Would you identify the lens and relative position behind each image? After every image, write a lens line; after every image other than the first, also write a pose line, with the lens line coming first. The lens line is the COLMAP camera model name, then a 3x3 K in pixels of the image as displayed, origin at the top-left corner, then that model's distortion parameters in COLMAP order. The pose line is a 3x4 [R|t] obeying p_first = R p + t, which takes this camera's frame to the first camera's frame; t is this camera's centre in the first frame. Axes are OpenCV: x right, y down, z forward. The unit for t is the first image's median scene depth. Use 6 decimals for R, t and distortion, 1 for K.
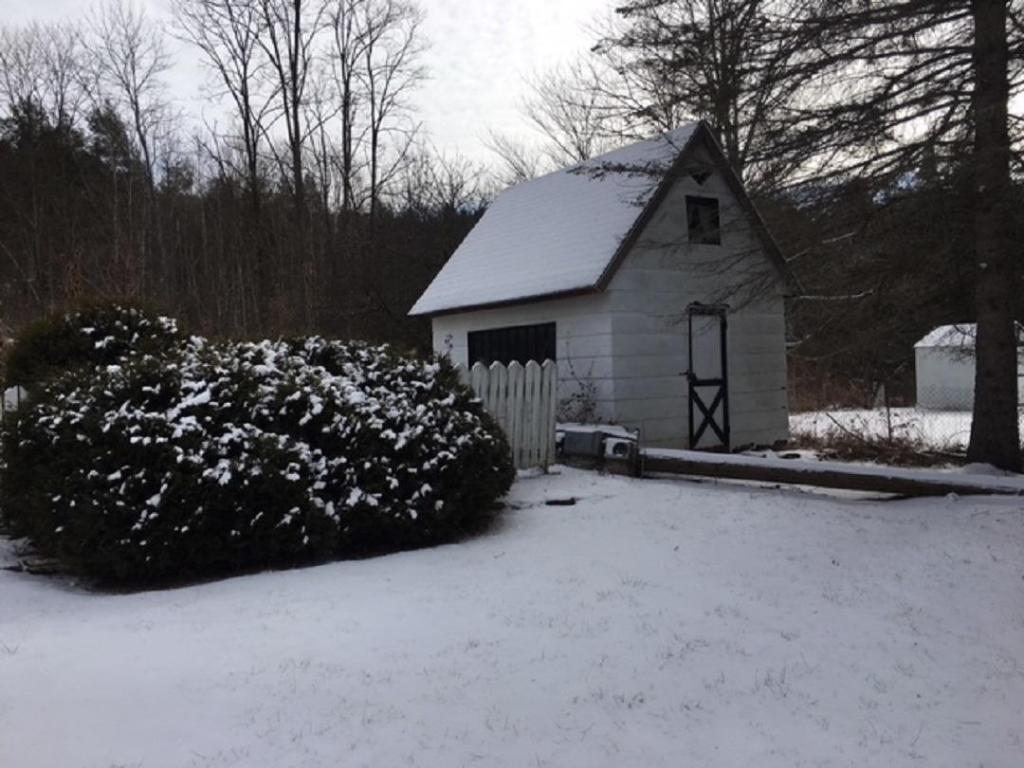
lens RADIAL K [[887.1, 0, 512.0], [0, 887.1, 384.0], [0, 0, 1]] dist [0.038671, -0.009227]
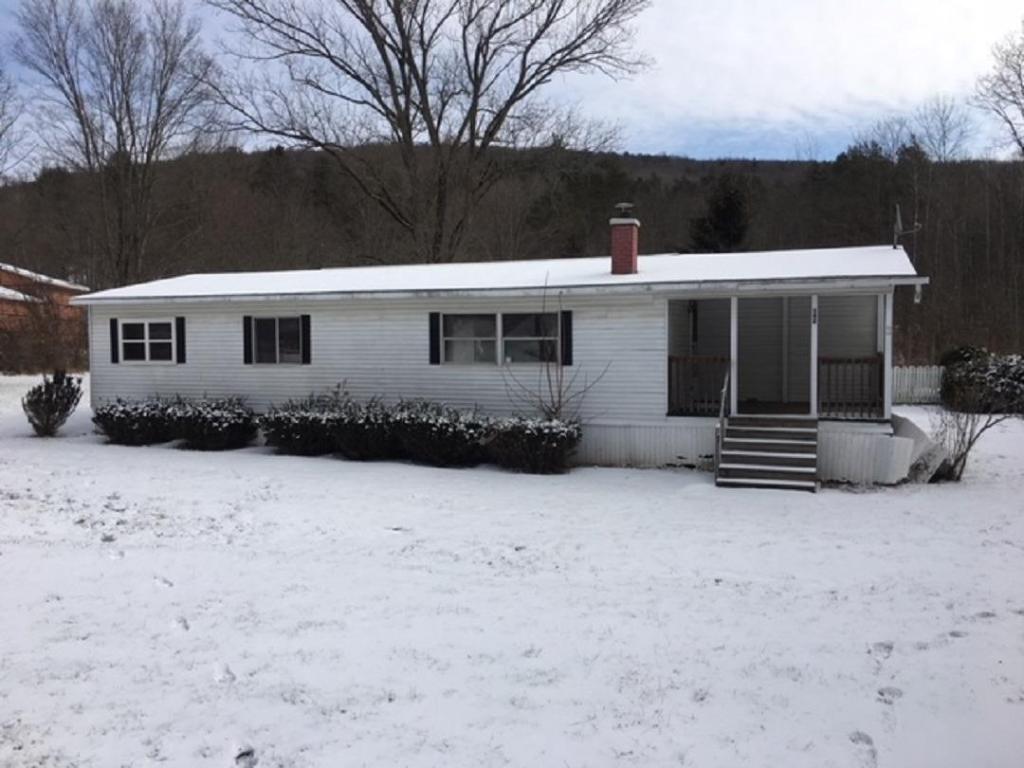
lens RADIAL K [[887.1, 0, 512.0], [0, 887.1, 384.0], [0, 0, 1]] dist [0.038671, -0.009227]
pose [[0.691356, 0.054256, -0.720474, 0.956000], [-0.026295, 0.998405, 0.049953, -0.063817], [0.722036, -0.015590, 0.691680, -3.023832]]
